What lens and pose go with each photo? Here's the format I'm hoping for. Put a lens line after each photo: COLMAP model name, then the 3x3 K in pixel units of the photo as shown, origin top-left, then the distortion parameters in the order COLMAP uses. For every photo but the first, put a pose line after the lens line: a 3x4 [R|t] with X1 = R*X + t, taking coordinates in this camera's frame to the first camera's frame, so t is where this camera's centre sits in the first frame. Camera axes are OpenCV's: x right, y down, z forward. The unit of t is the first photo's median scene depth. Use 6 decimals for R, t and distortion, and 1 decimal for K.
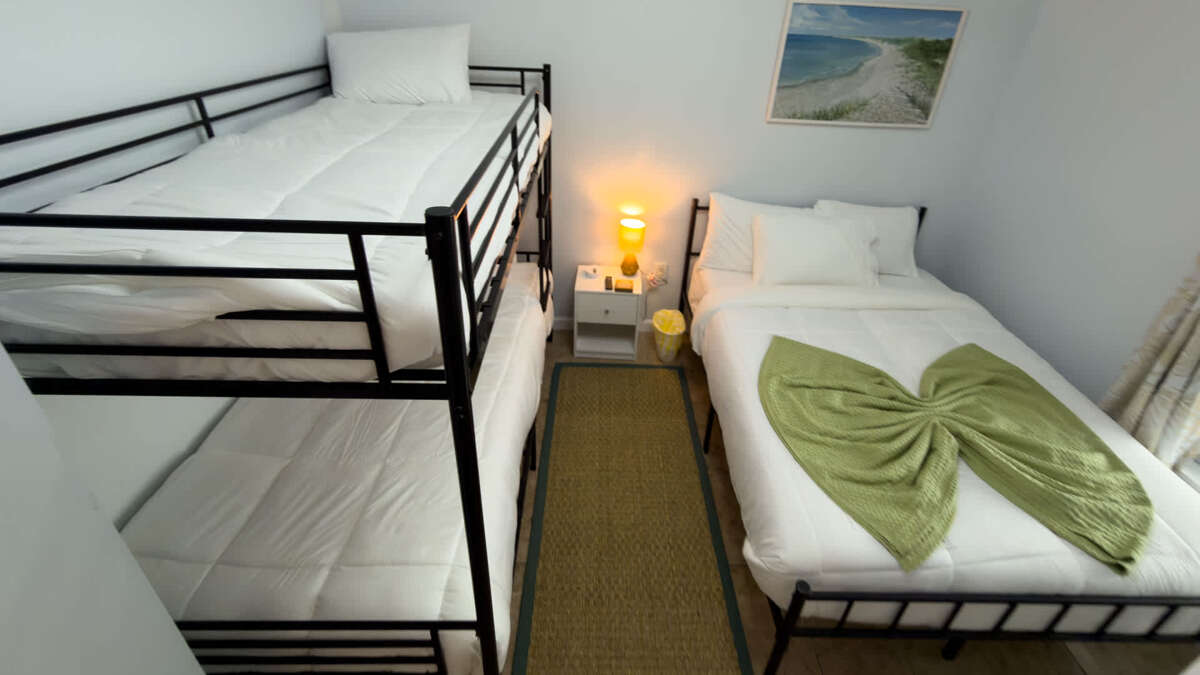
lens RADIAL K [[478.9, 0, 600.0], [0, 478.9, 337.5], [0, 0, 1]] dist [-0.000206, 0.000152]
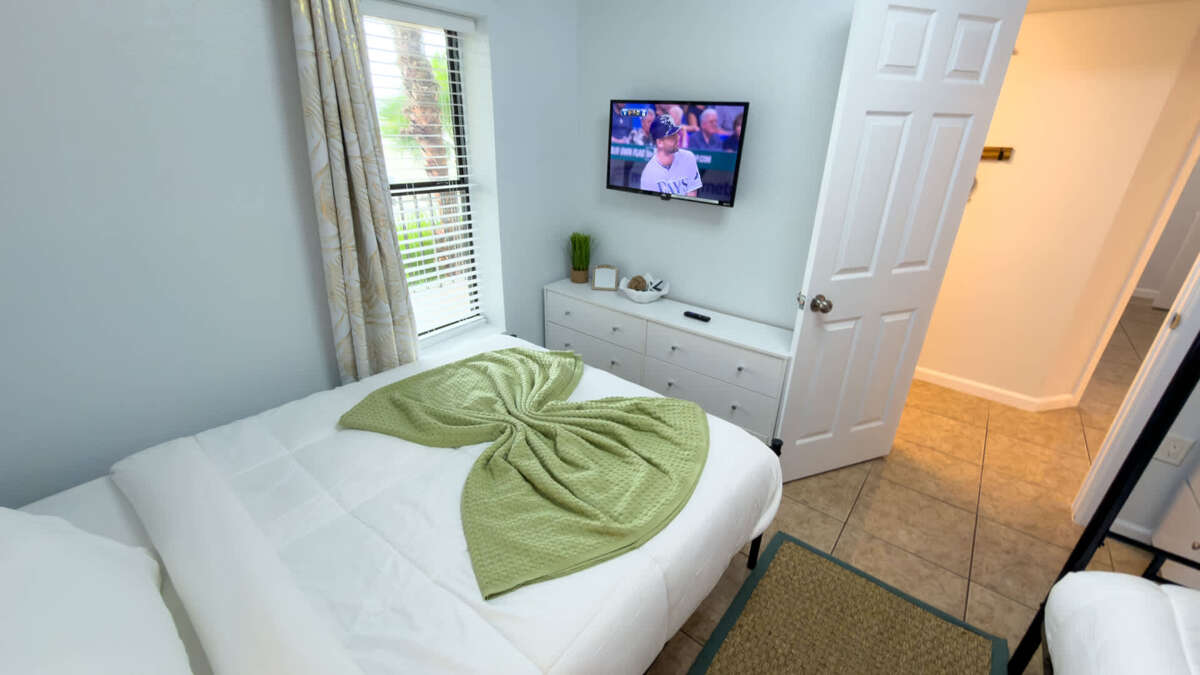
lens RADIAL K [[478.9, 0, 600.0], [0, 478.9, 337.5], [0, 0, 1]] dist [-0.000206, 0.000152]
pose [[-0.763253, -0.313776, 0.564792, 0.115011], [0.320908, 0.574599, 0.752897, -0.607637], [-0.560770, 0.755897, -0.337871, 1.163671]]
